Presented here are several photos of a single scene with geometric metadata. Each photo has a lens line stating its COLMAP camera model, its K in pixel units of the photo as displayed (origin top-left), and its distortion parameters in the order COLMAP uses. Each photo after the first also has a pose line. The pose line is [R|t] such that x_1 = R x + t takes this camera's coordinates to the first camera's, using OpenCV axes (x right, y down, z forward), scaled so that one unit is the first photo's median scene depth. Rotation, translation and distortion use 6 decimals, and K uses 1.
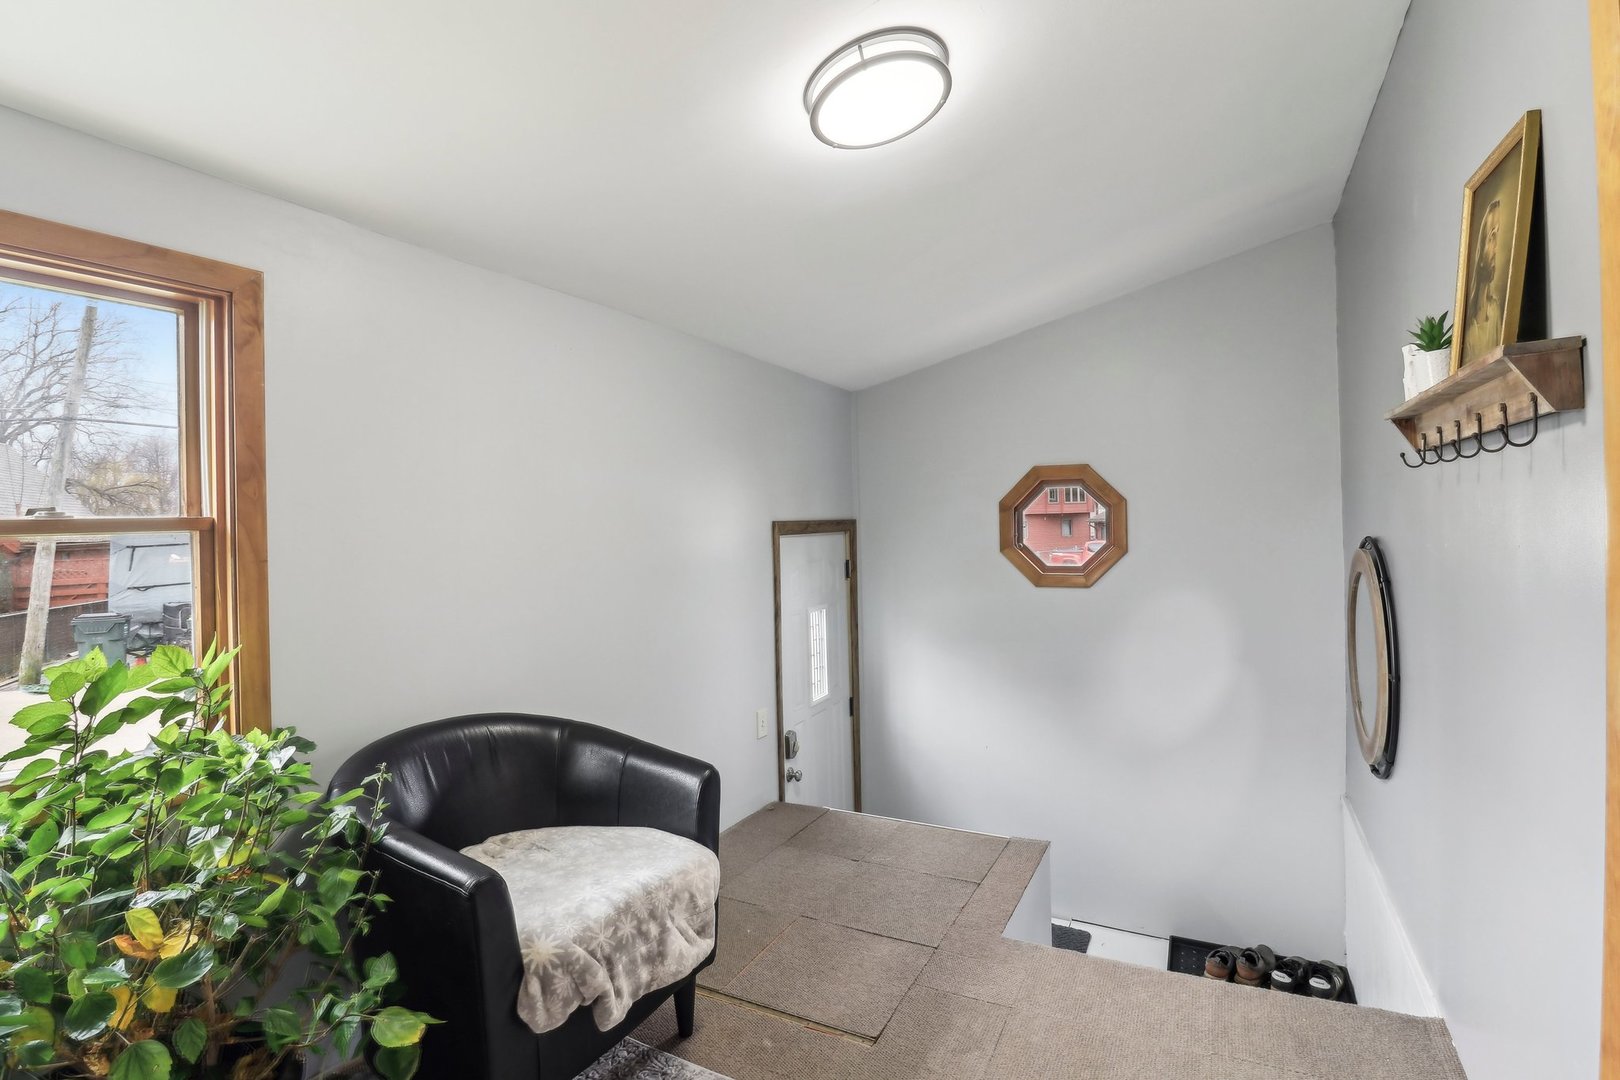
lens RADIAL K [[781.6, 0, 809.9], [0, 781.6, 528.3], [0, 0, 1]] dist [0.002555, -0.004427]
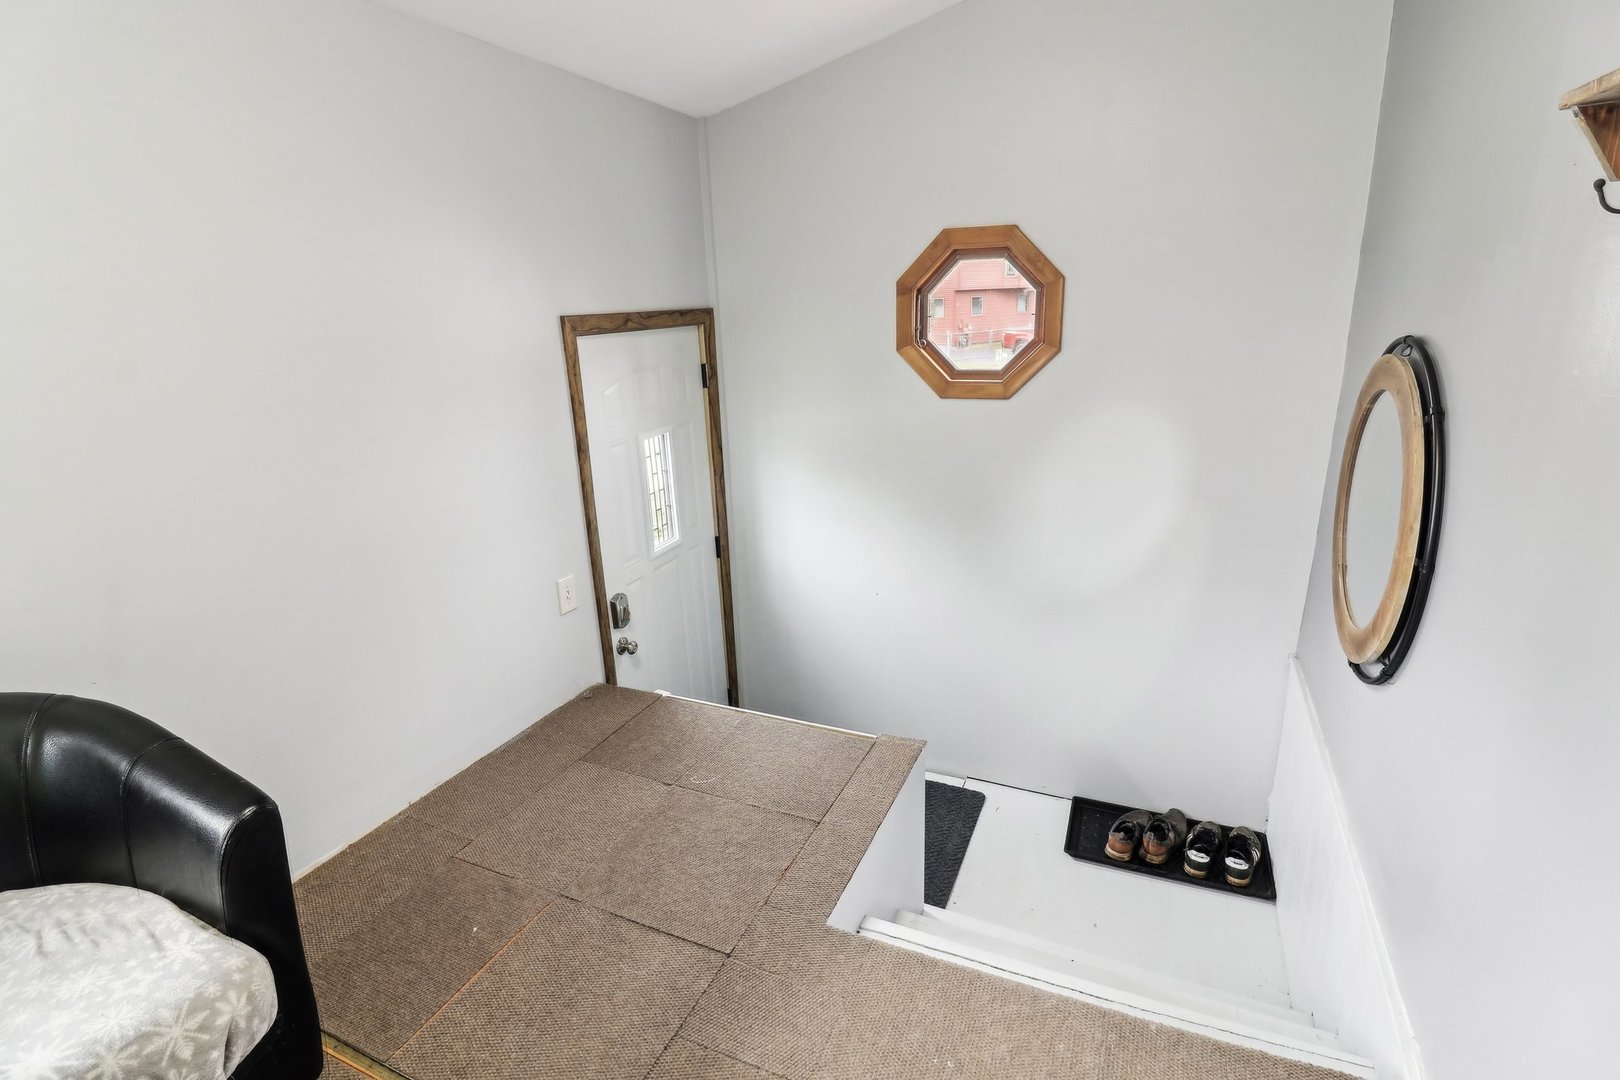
lens RADIAL K [[781.6, 0, 809.0], [0, 781.6, 539.7], [0, 0, 1]] dist [0.002555, -0.004427]
pose [[0.998150, -0.030095, 0.052826, 0.125869], [0.013741, 0.958075, 0.286186, -0.013695], [-0.059224, -0.284931, 0.956717, 0.258695]]
